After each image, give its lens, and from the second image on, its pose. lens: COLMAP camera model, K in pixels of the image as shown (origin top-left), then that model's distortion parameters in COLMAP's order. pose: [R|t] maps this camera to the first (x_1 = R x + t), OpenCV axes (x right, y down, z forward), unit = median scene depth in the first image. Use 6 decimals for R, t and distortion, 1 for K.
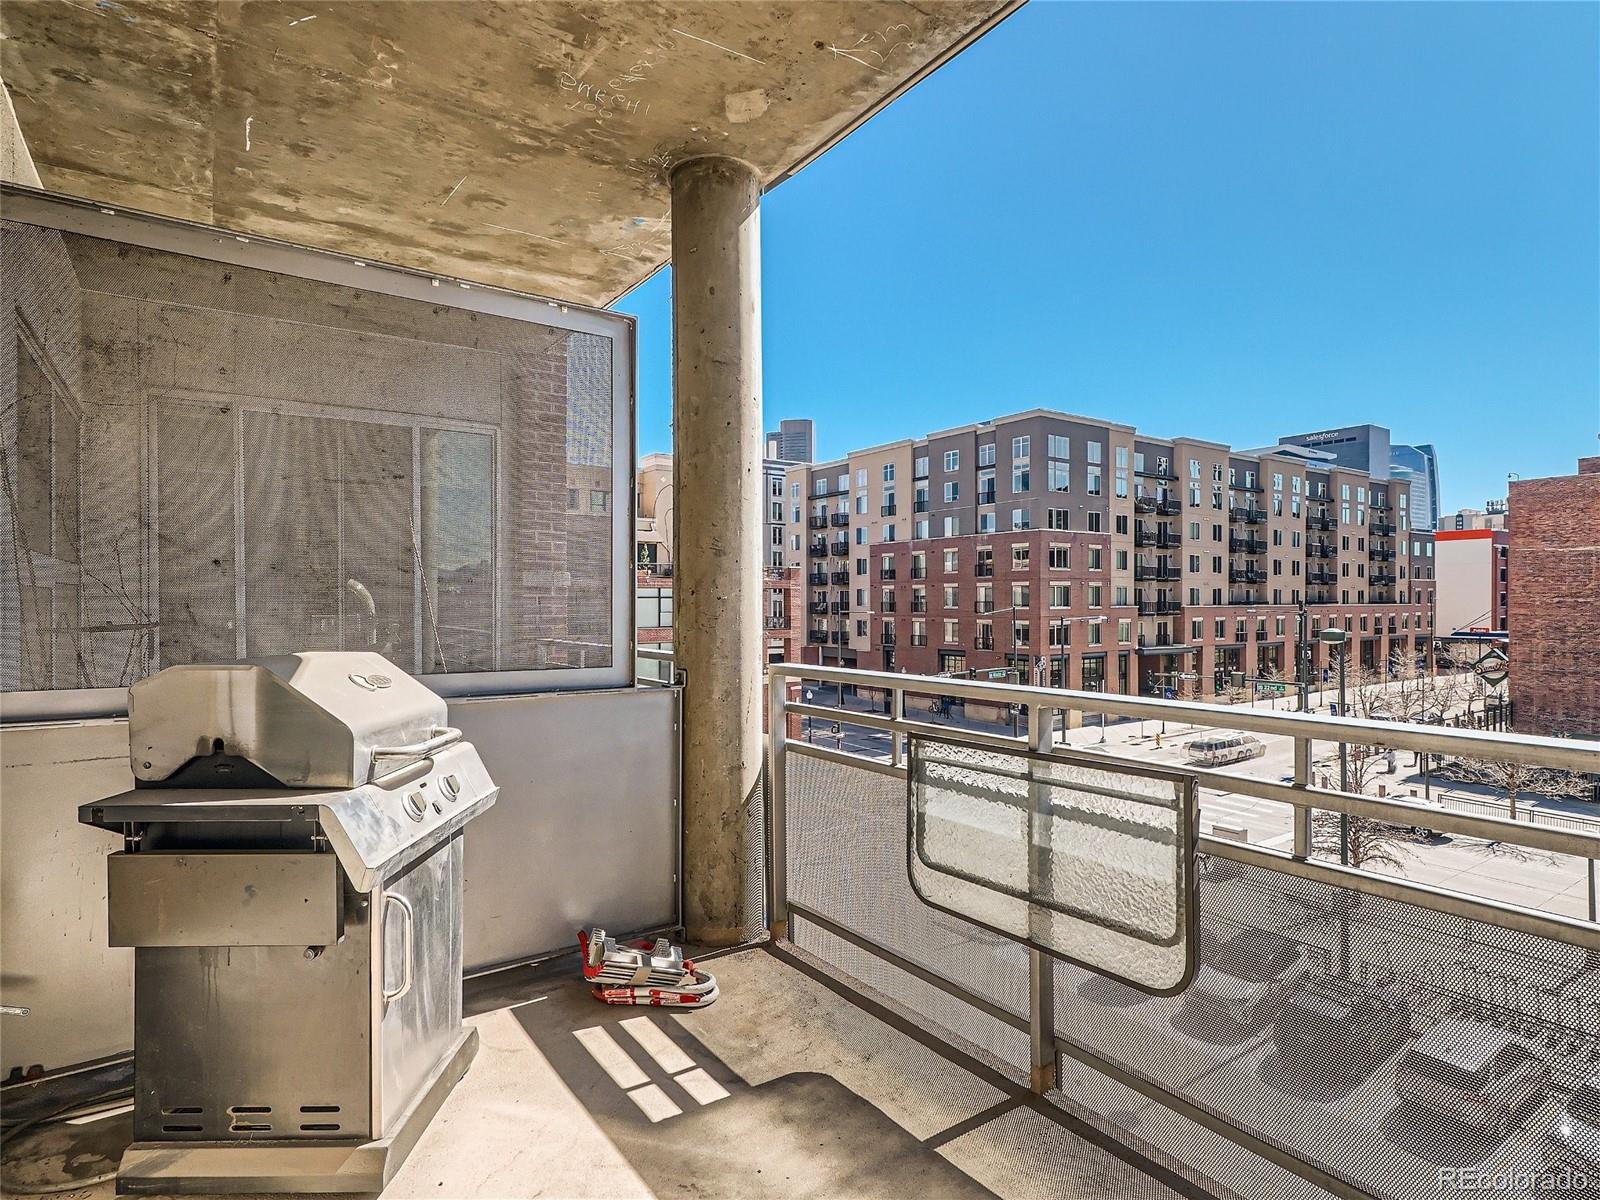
lens RADIAL K [[870.8, 0, 789.1], [0, 870.8, 599.3], [0, 0, 1]] dist [0.010432, -0.004031]
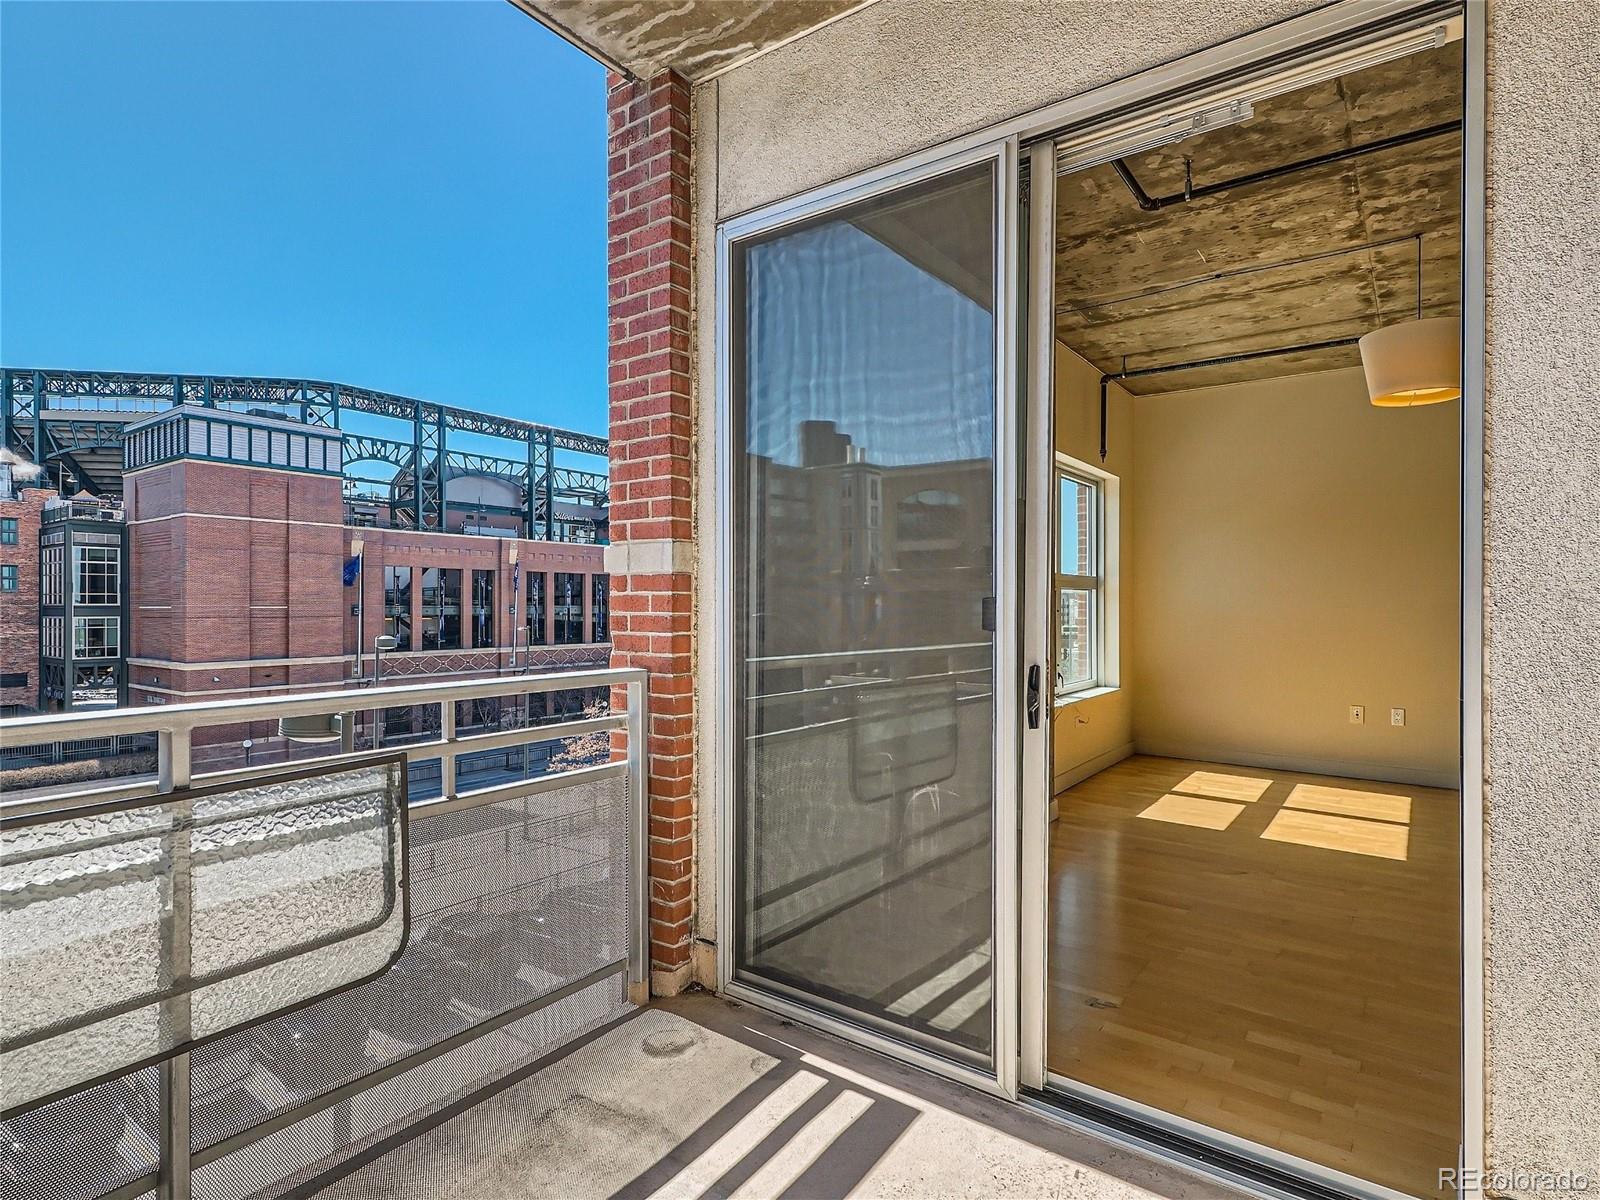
lens RADIAL K [[856.7, 0, 798.7], [0, 856.7, 592.4], [0, 0, 1]] dist [0.009716, -0.002325]
pose [[-0.322552, 0.013432, 0.946456, -0.568927], [-0.001494, 0.999891, -0.014699, 0.014115], [-0.946550, -0.006155, -0.322497, 0.709642]]
